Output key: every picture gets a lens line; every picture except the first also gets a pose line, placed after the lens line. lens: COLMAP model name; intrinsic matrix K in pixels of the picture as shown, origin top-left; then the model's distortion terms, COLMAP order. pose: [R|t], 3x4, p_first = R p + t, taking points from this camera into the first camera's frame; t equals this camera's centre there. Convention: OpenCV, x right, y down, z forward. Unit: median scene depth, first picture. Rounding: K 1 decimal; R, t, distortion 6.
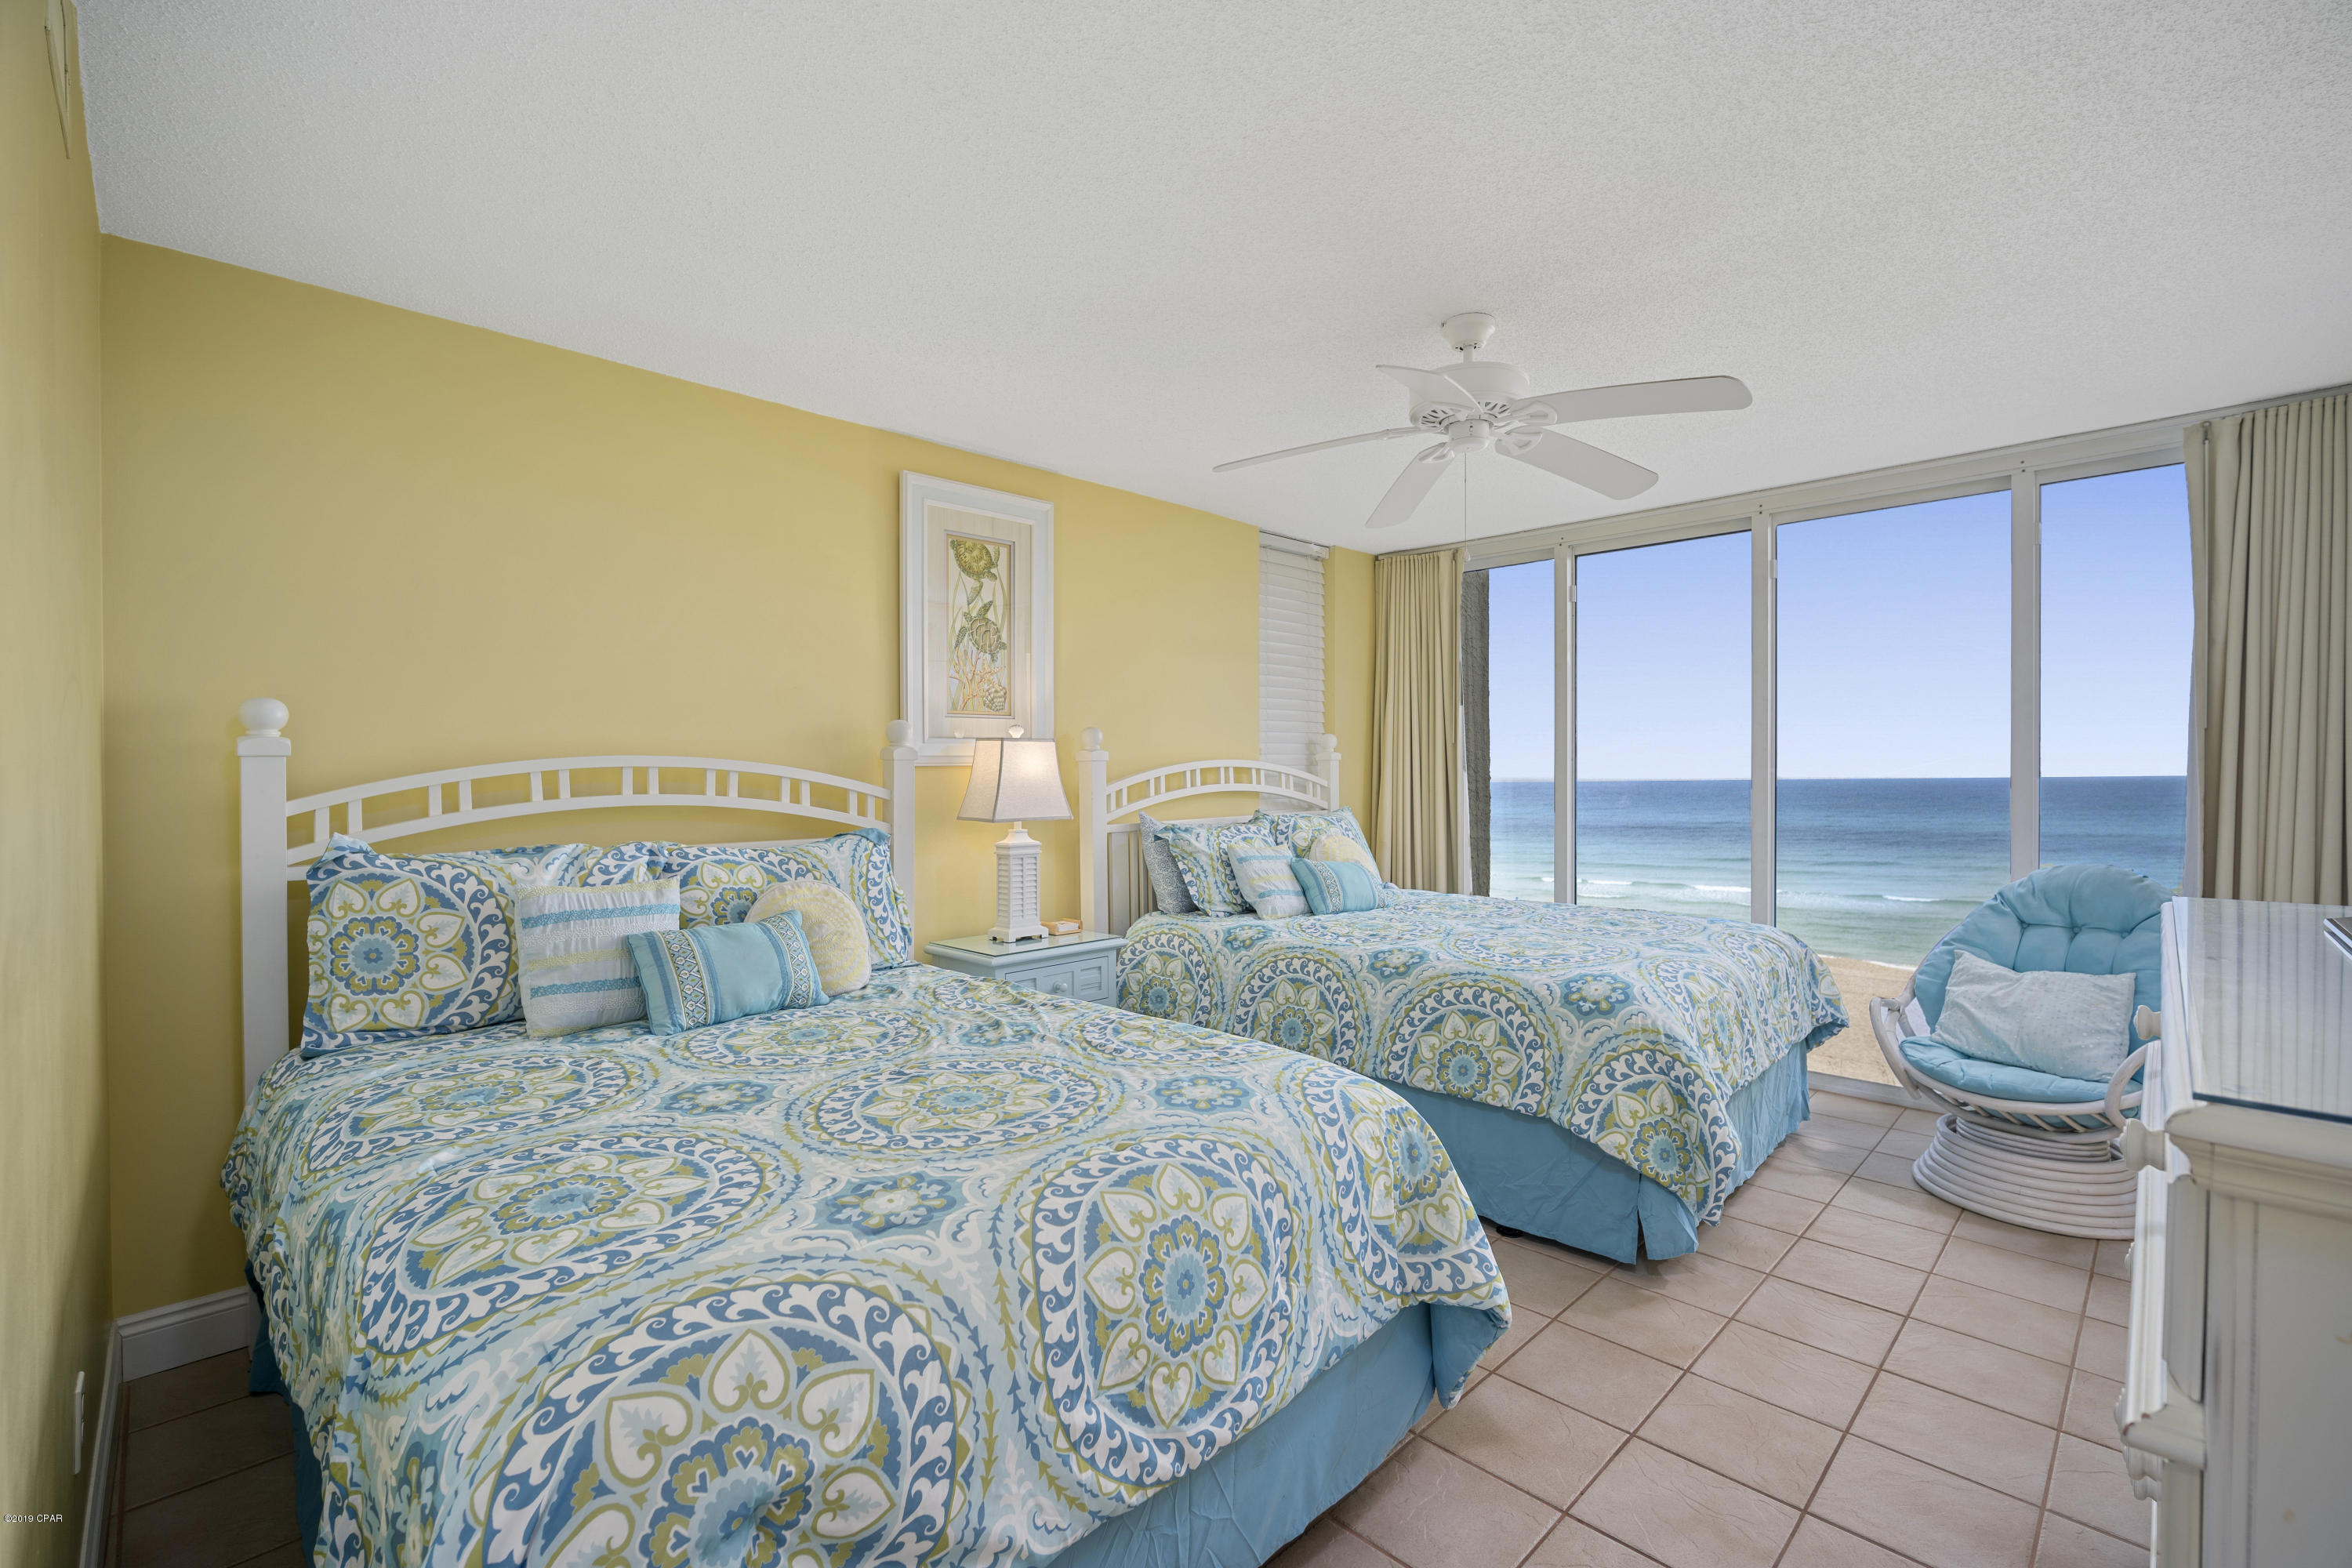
lens RADIAL K [[1027.3, 0, 1179.1], [0, 1027.3, 787.0], [0, 0, 1]] dist [-0.015681, 0.005113]
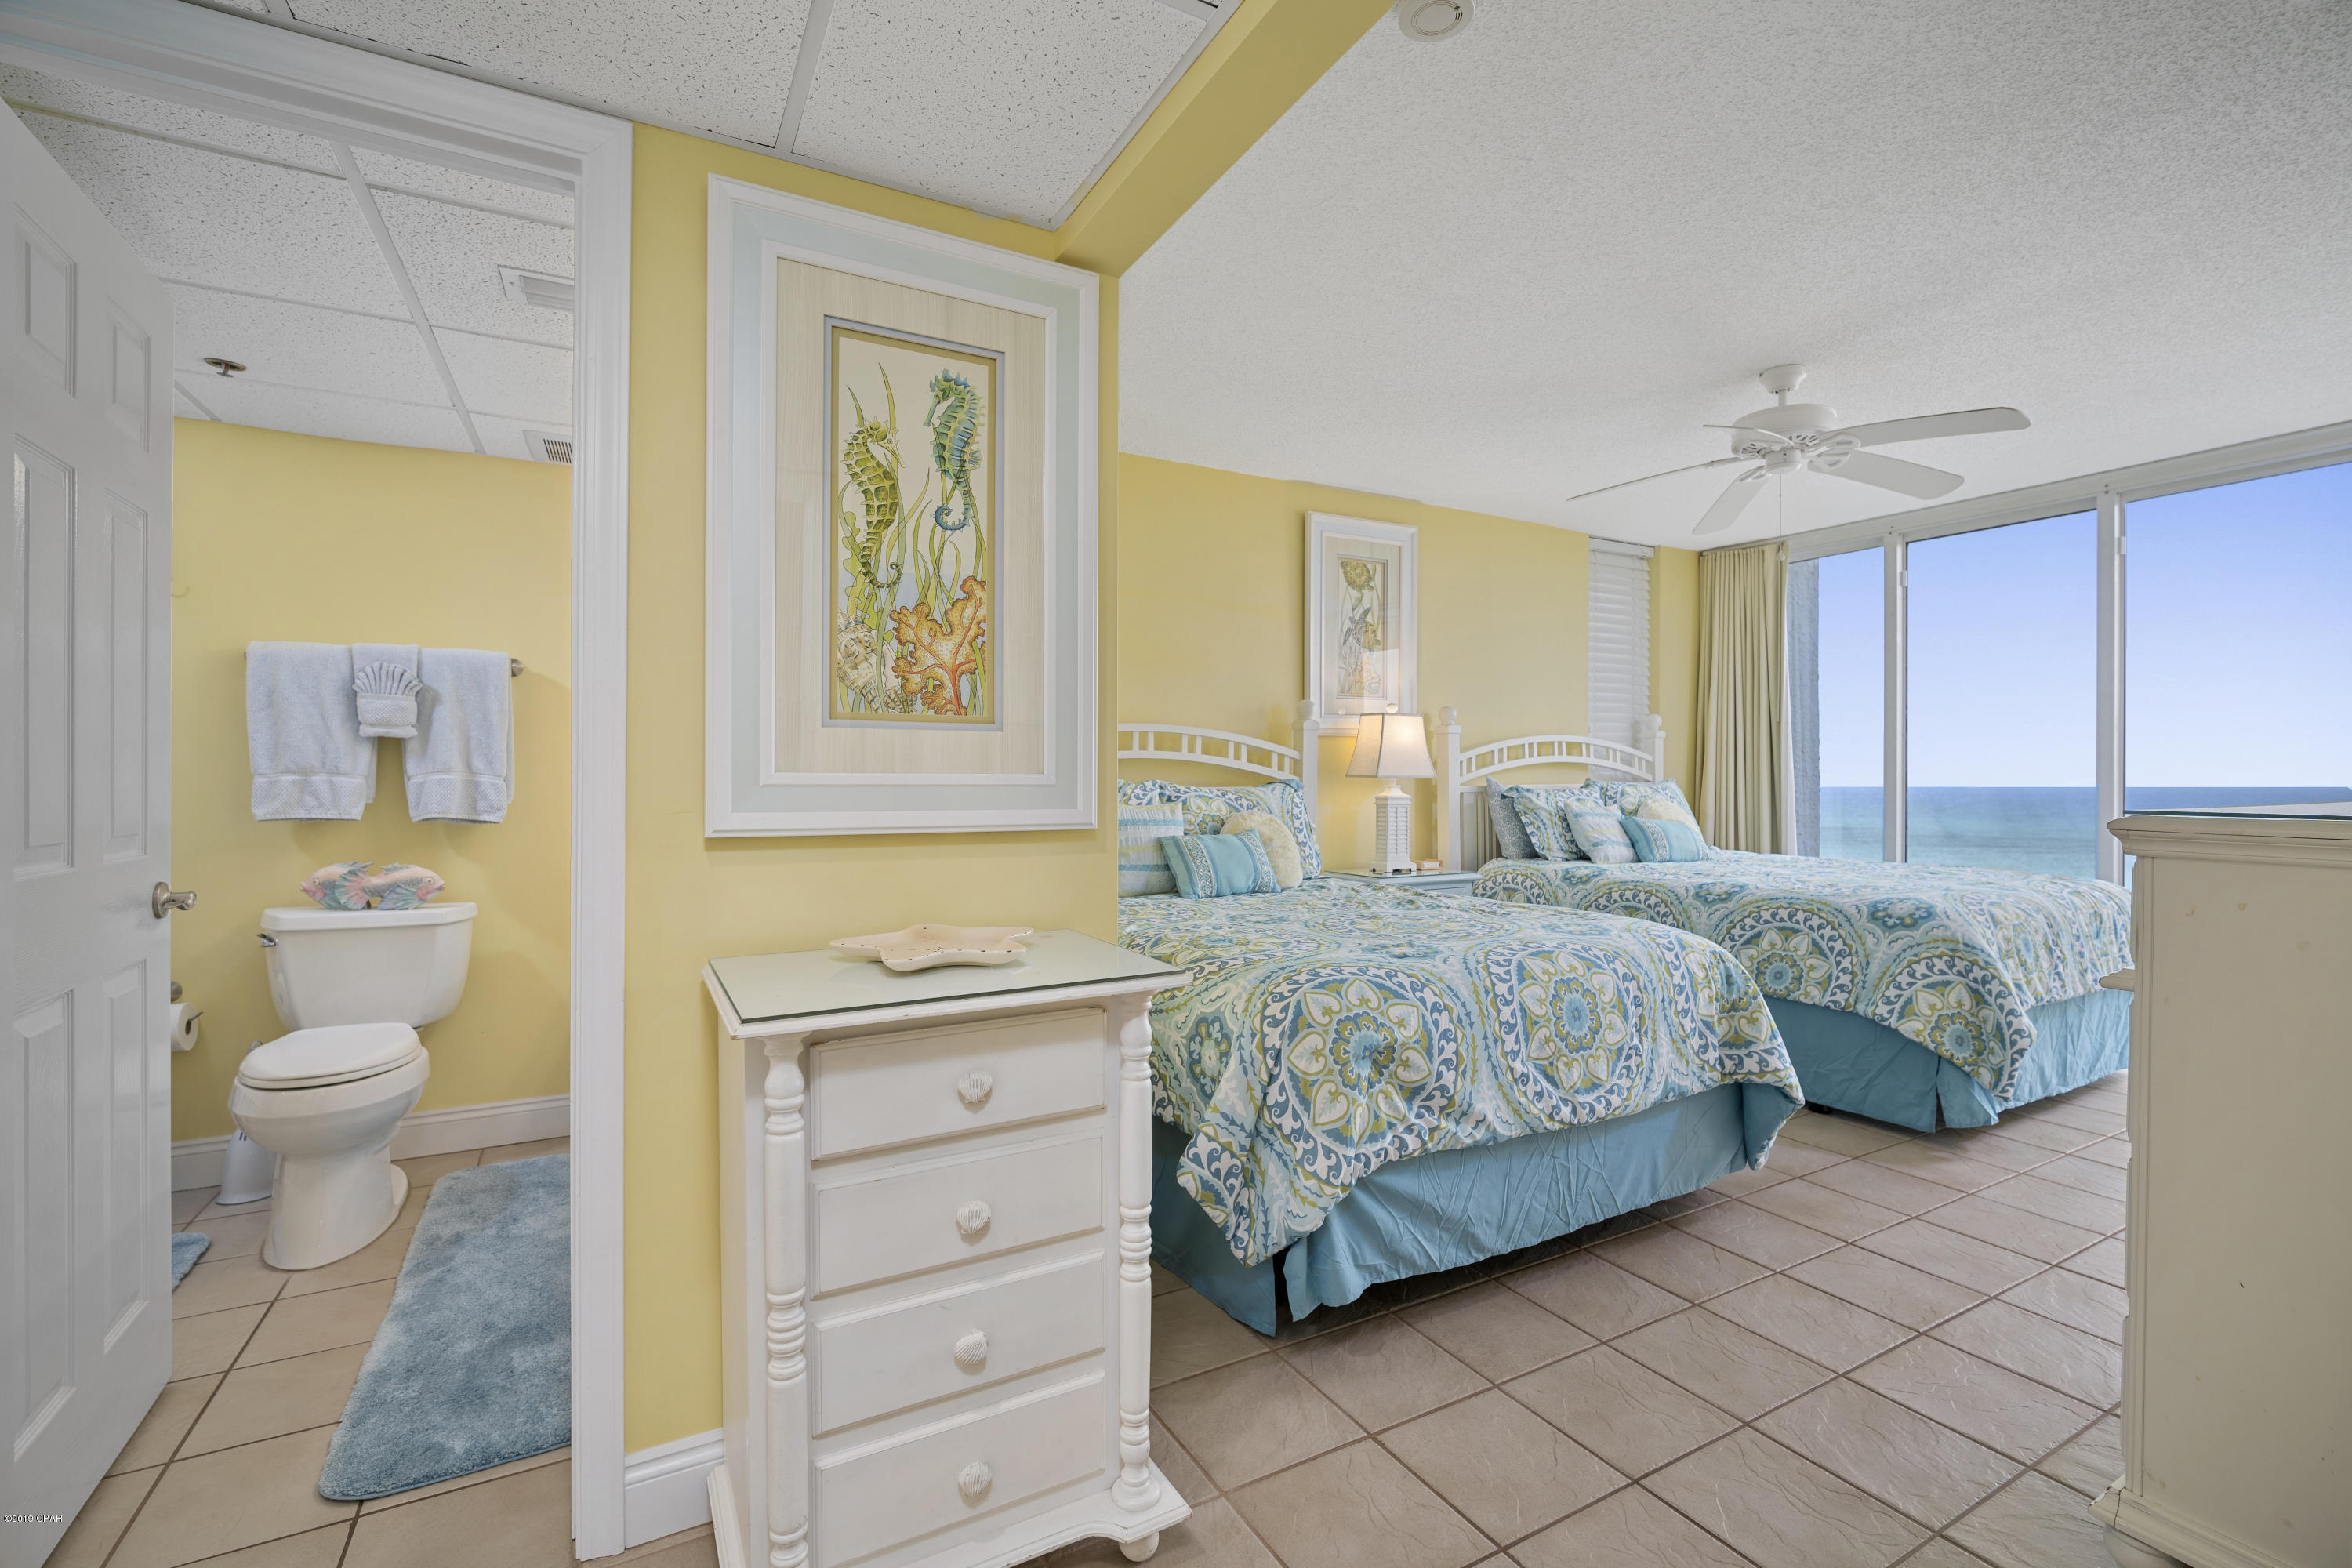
lens RADIAL K [[1027.3, 0, 1179.1], [0, 1027.3, 787.0], [0, 0, 1]] dist [-0.015681, 0.005113]
pose [[0.961362, 0.005668, -0.275227, -0.080618], [-0.007157, 0.999965, -0.004403, 0.067000], [0.275193, 0.006202, 0.961369, -0.393737]]
